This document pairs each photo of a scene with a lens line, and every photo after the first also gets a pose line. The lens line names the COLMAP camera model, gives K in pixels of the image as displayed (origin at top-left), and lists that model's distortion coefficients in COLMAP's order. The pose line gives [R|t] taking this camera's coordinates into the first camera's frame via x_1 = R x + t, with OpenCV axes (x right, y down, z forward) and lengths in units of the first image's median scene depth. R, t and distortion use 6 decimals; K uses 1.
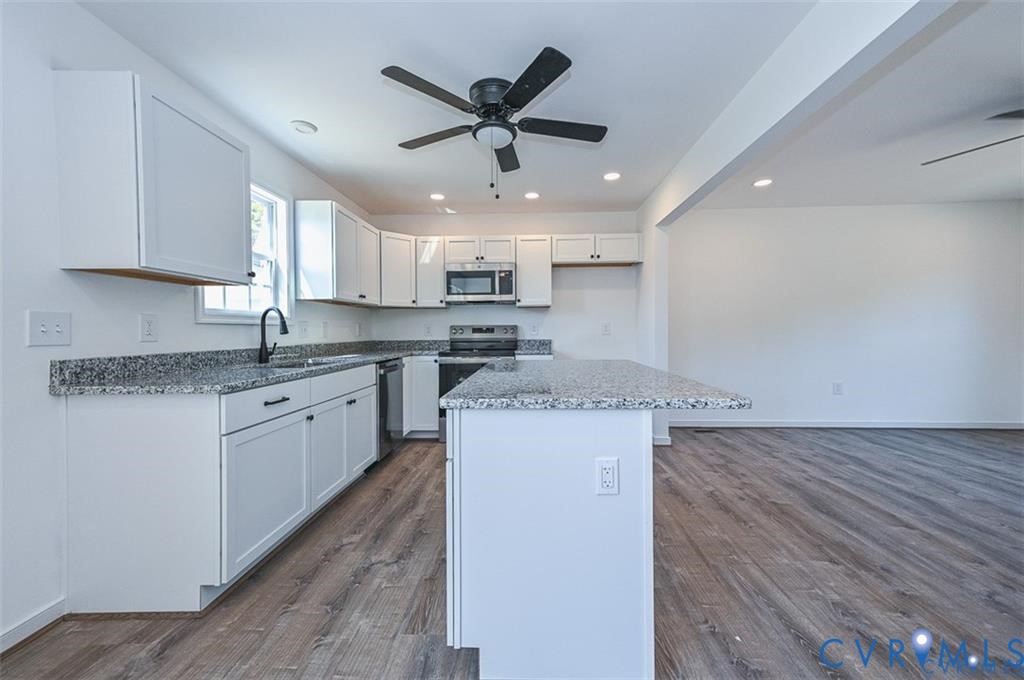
lens RADIAL K [[404.4, 0, 517.3], [0, 404.4, 333.4], [0, 0, 1]] dist [0.023291, 0.000993]
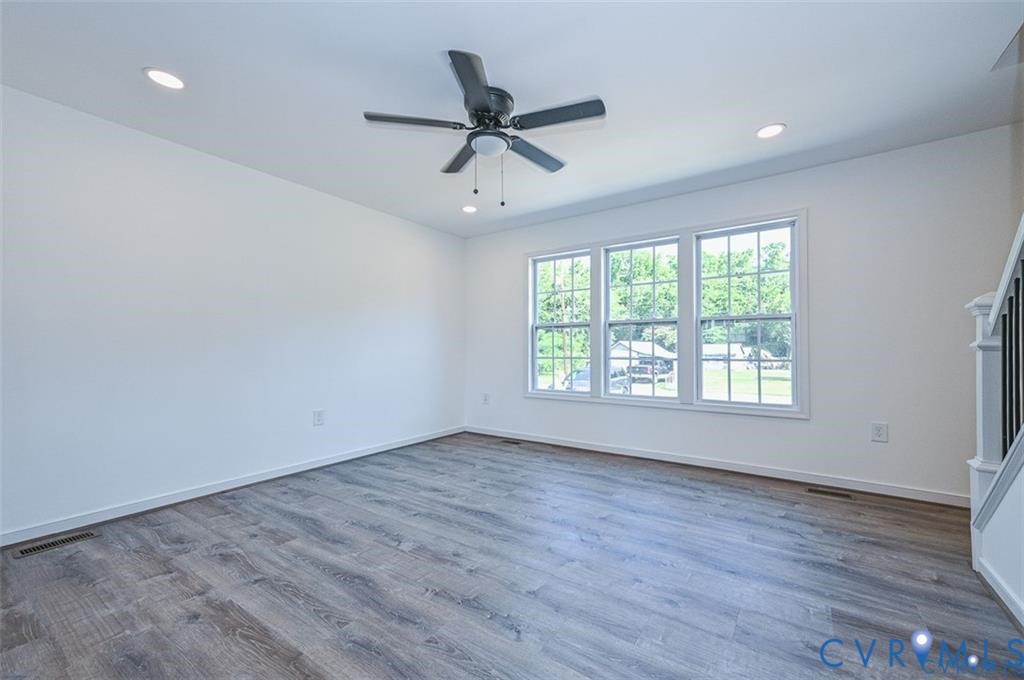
lens RADIAL K [[404.4, 0, 519.9], [0, 404.4, 344.0], [0, 0, 1]] dist [0.023291, 0.000993]
pose [[0.551744, 0.015174, 0.833876, 0.487007], [0.008982, 0.999668, -0.024133, 0.019778], [-0.833965, 0.020805, 0.551425, 0.343220]]
